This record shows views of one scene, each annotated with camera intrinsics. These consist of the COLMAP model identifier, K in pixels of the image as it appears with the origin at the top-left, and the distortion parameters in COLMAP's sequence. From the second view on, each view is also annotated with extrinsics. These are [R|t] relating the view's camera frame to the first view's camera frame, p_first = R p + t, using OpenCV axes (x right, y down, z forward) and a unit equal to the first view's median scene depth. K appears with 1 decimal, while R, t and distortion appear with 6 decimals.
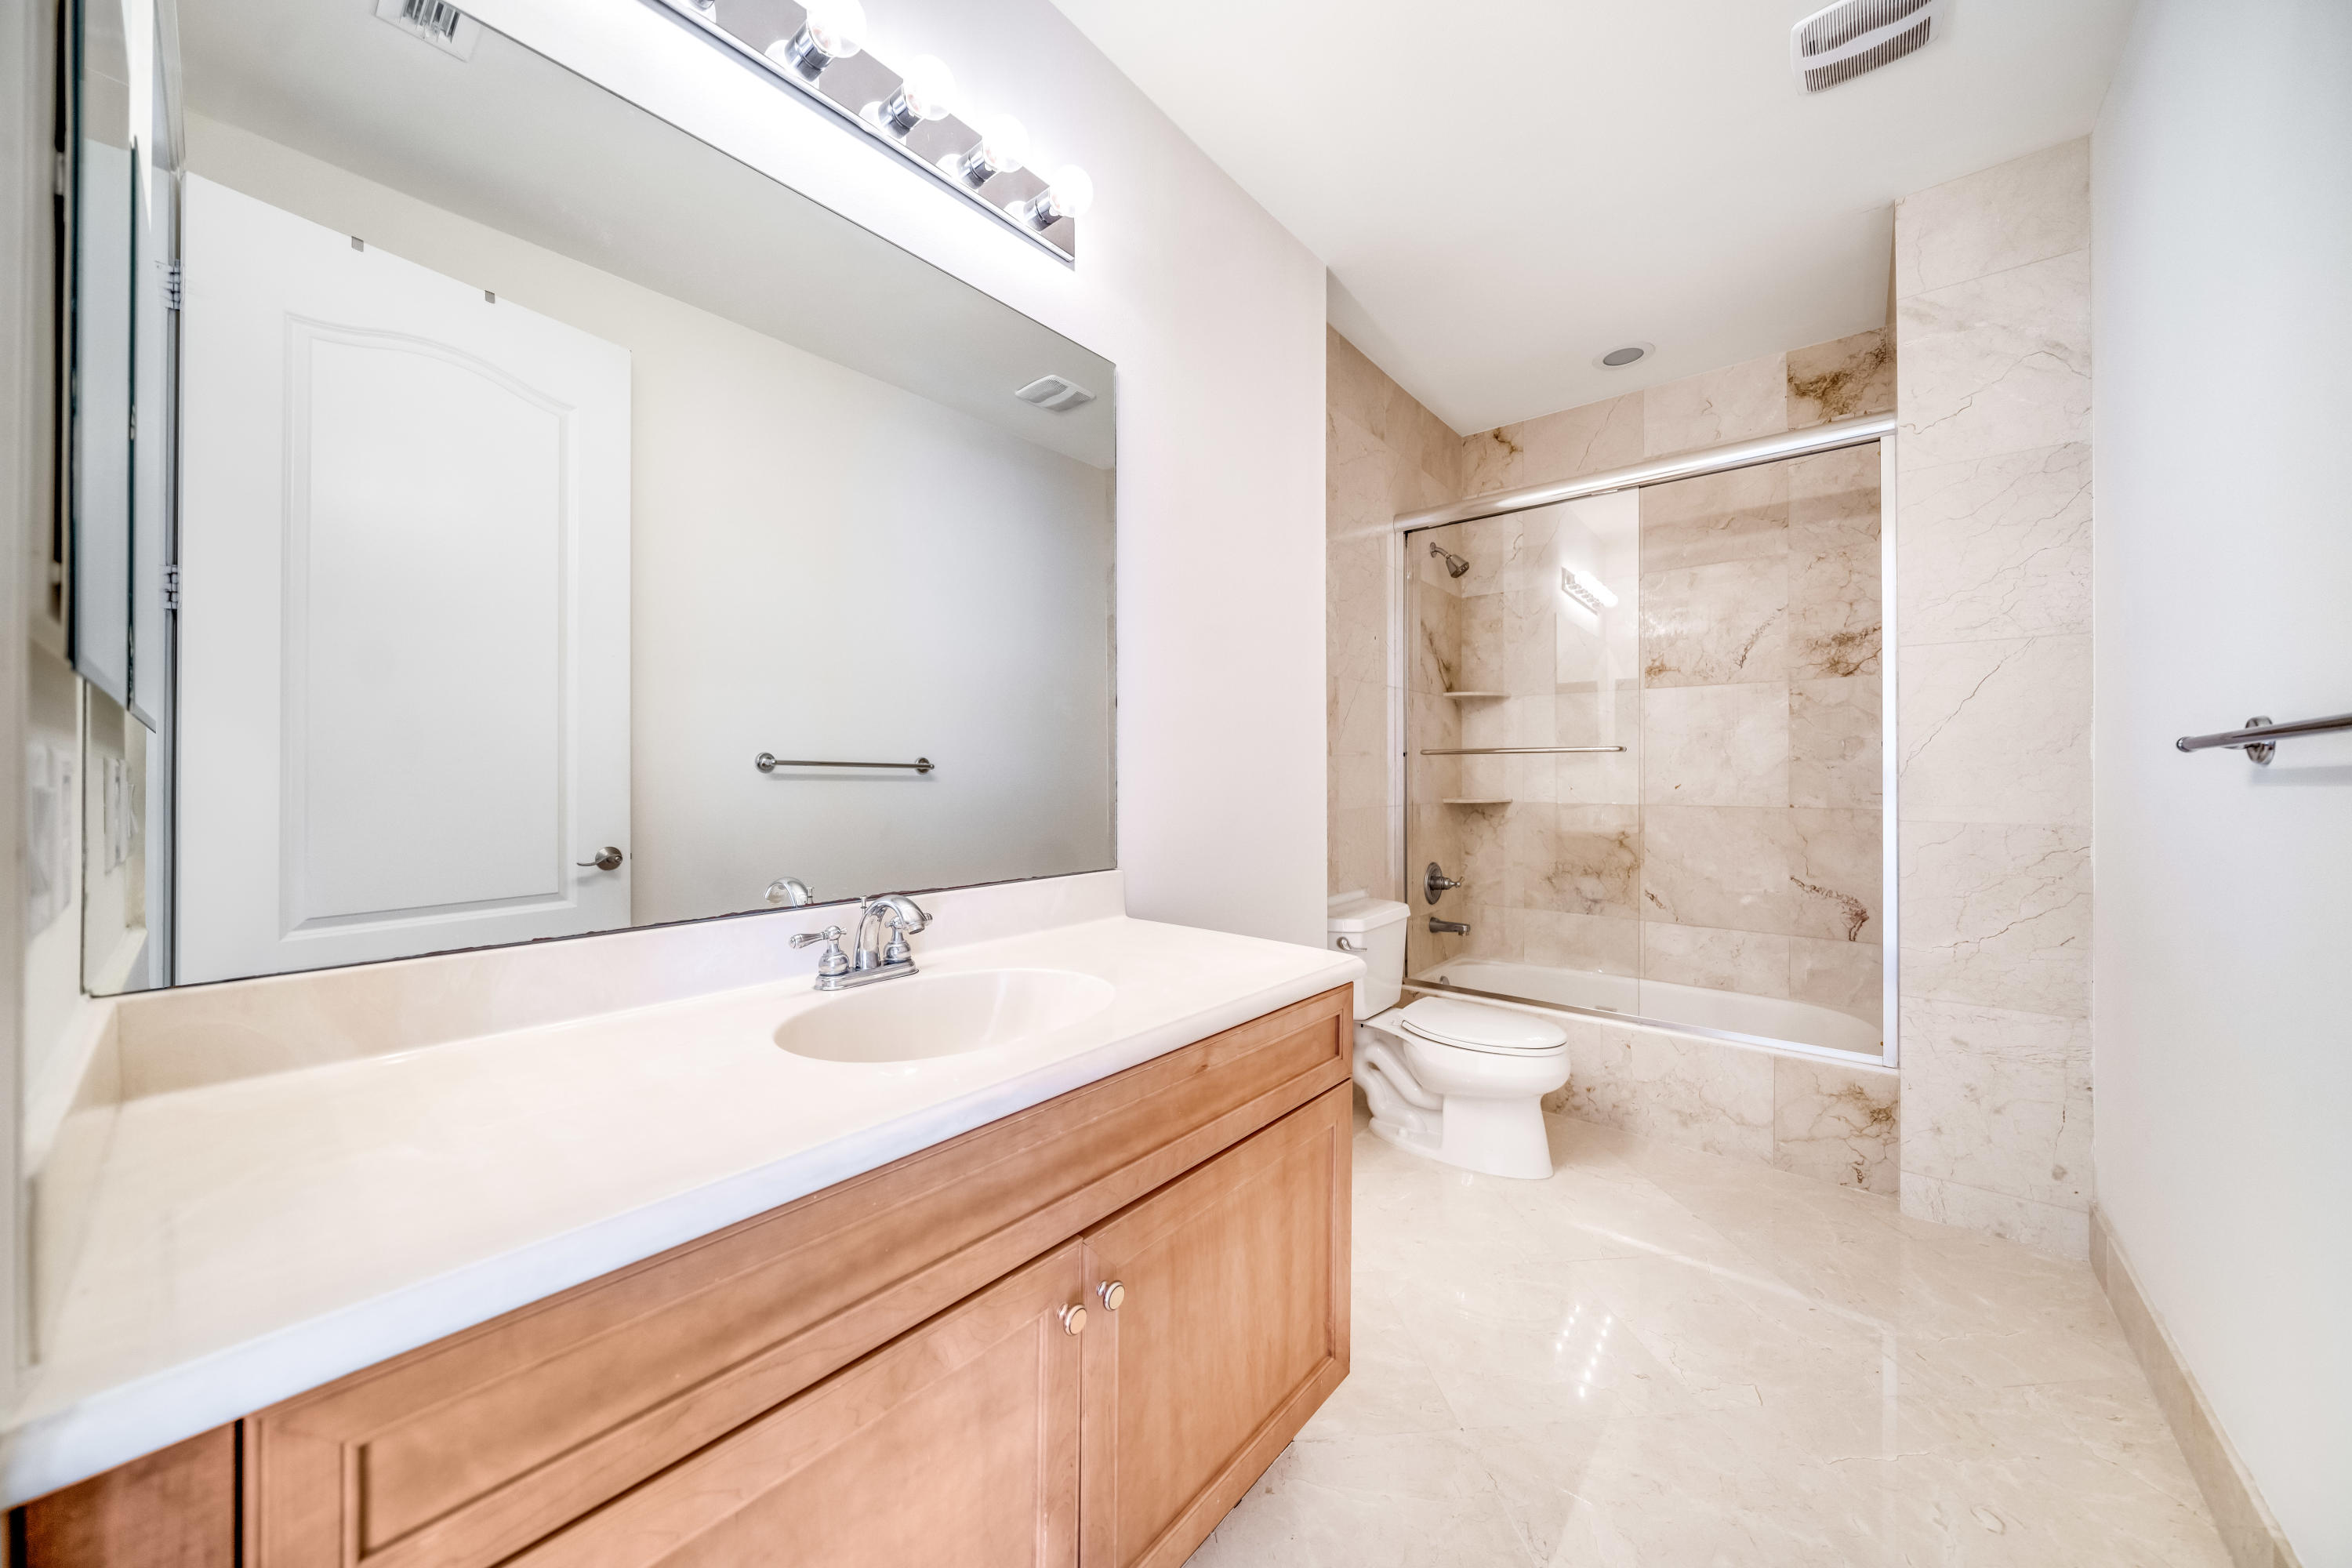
lens RADIAL K [[812.3, 0, 1176.0], [0, 812.3, 784.0], [0, 0, 1]] dist [-0.000225, -0.000020]
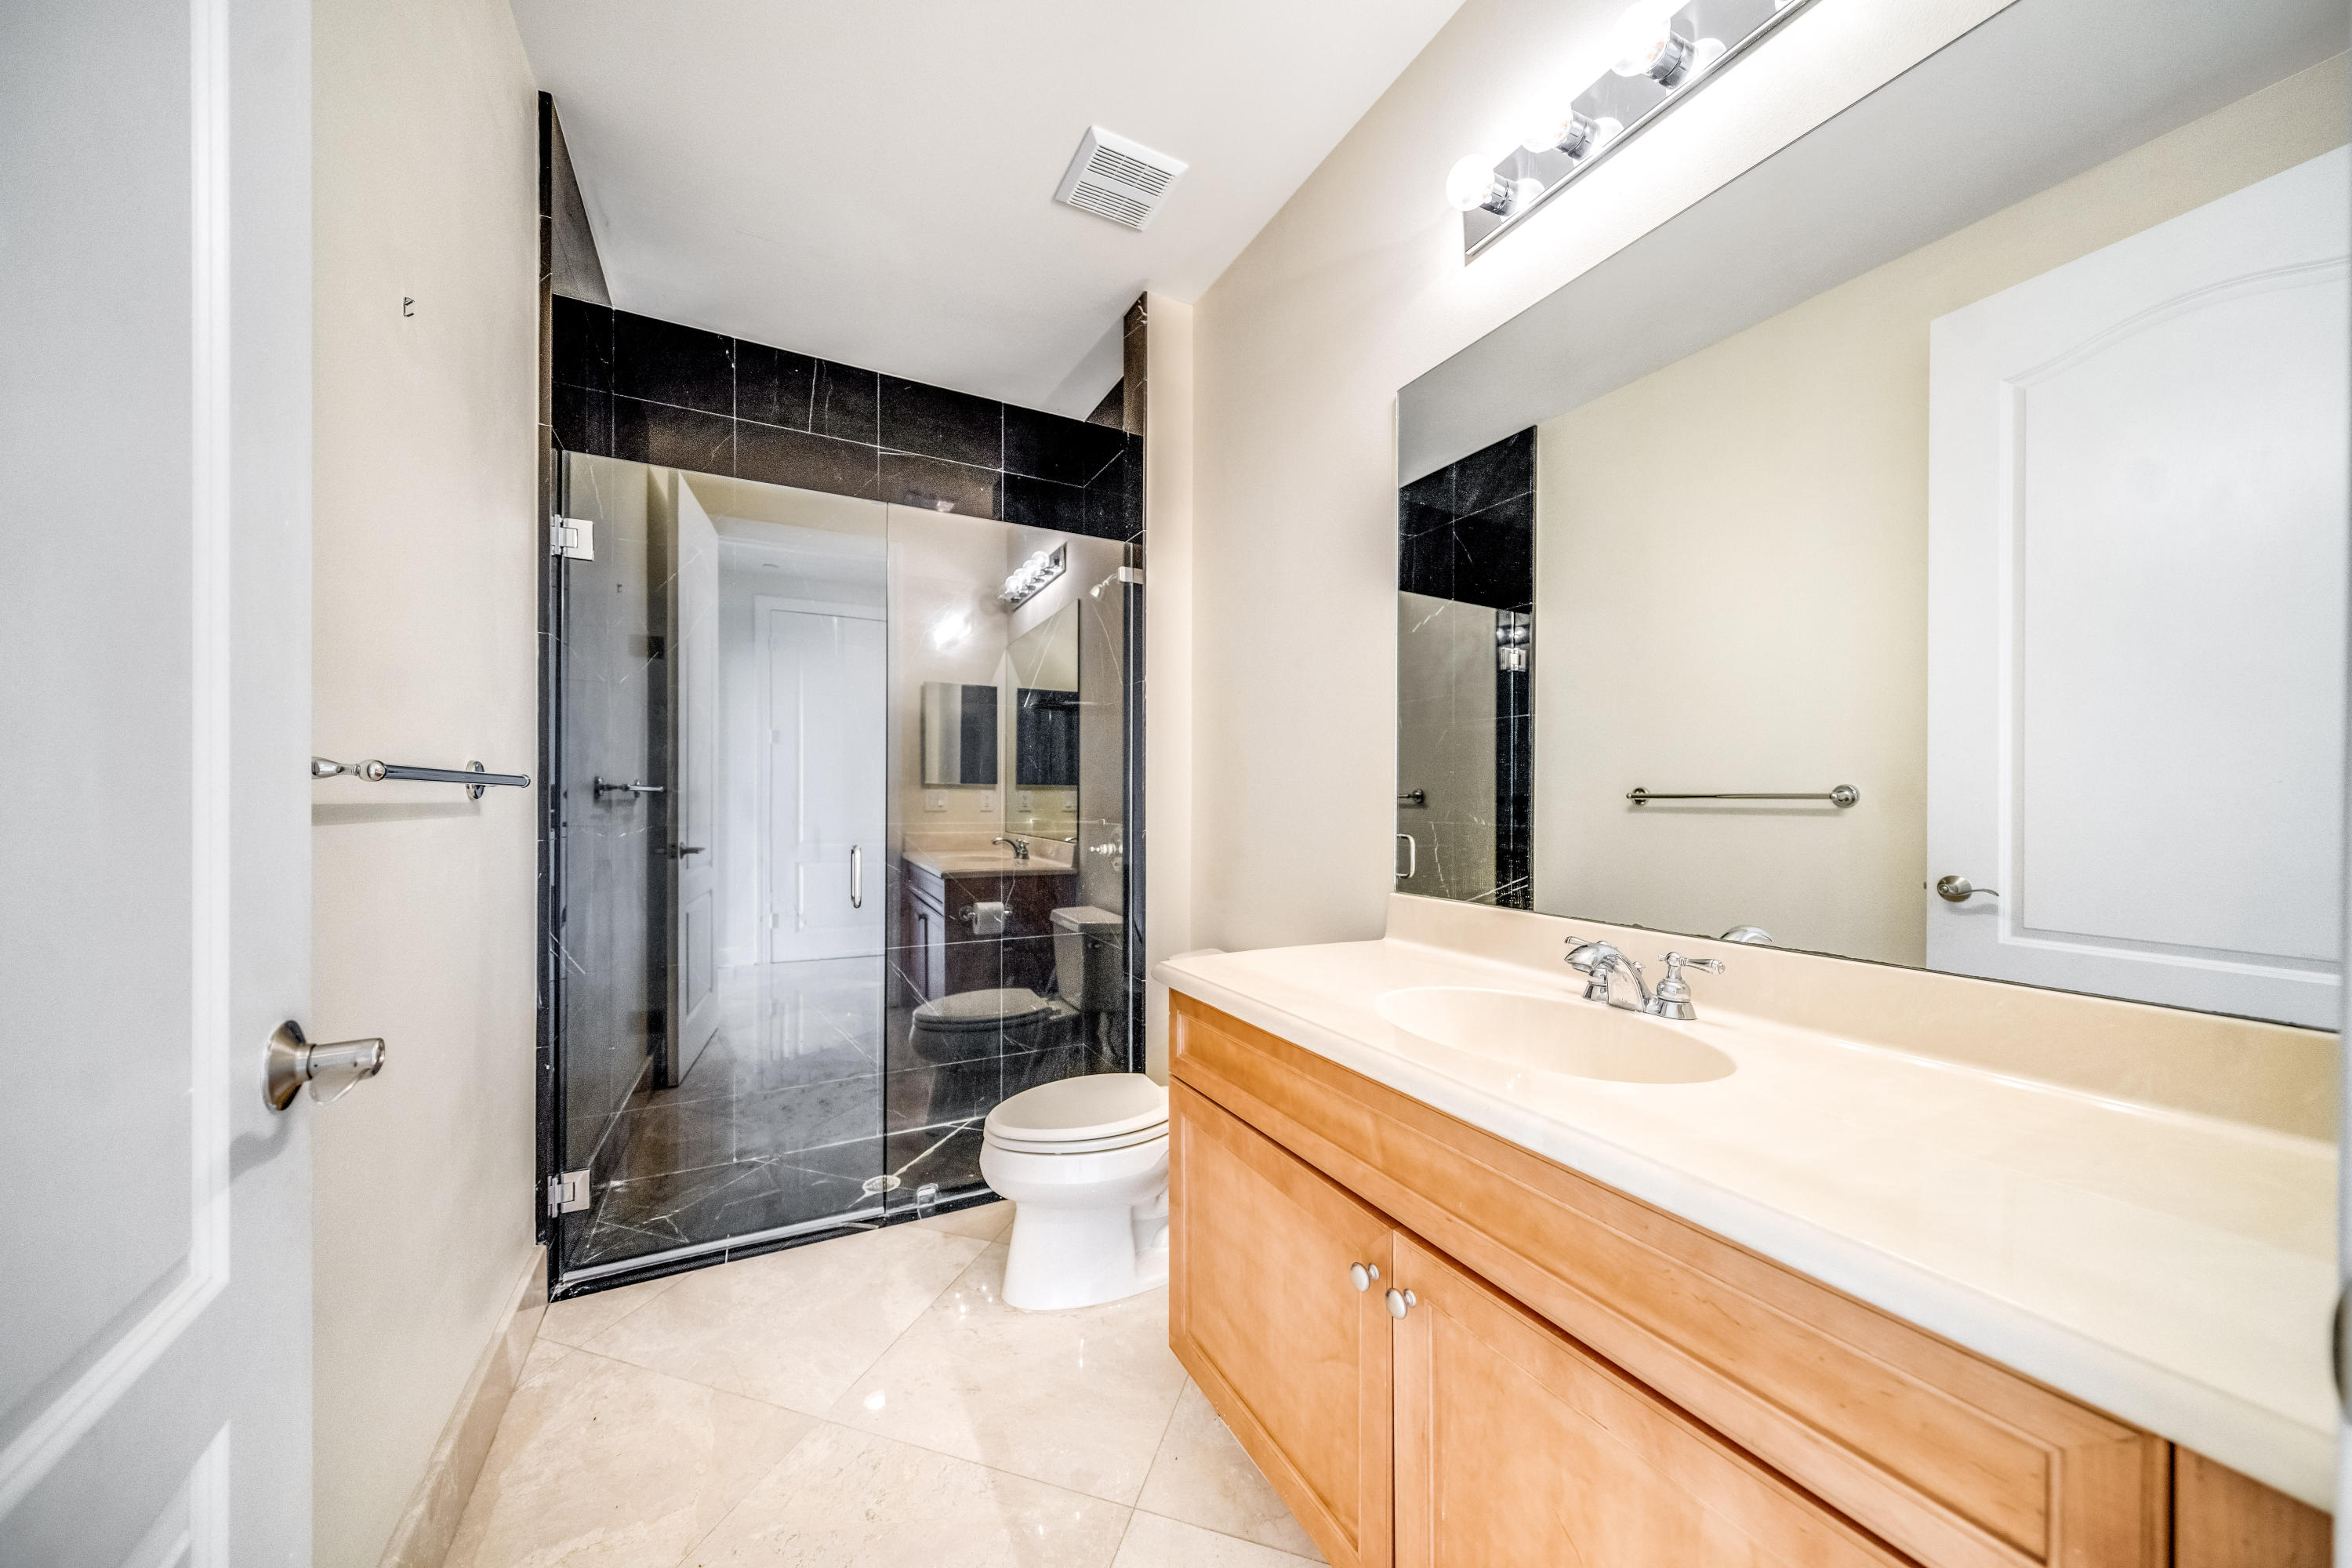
lens RADIAL K [[802.9, 0, 1176.0], [0, 802.9, 784.0], [0, 0, 1]] dist [-0.000355, -0.000011]
pose [[-0.374566, -0.010838, -0.927137, 0.744844], [-0.001902, 0.999939, -0.010921, -0.029742], [0.927198, -0.002327, -0.374563, 0.812578]]
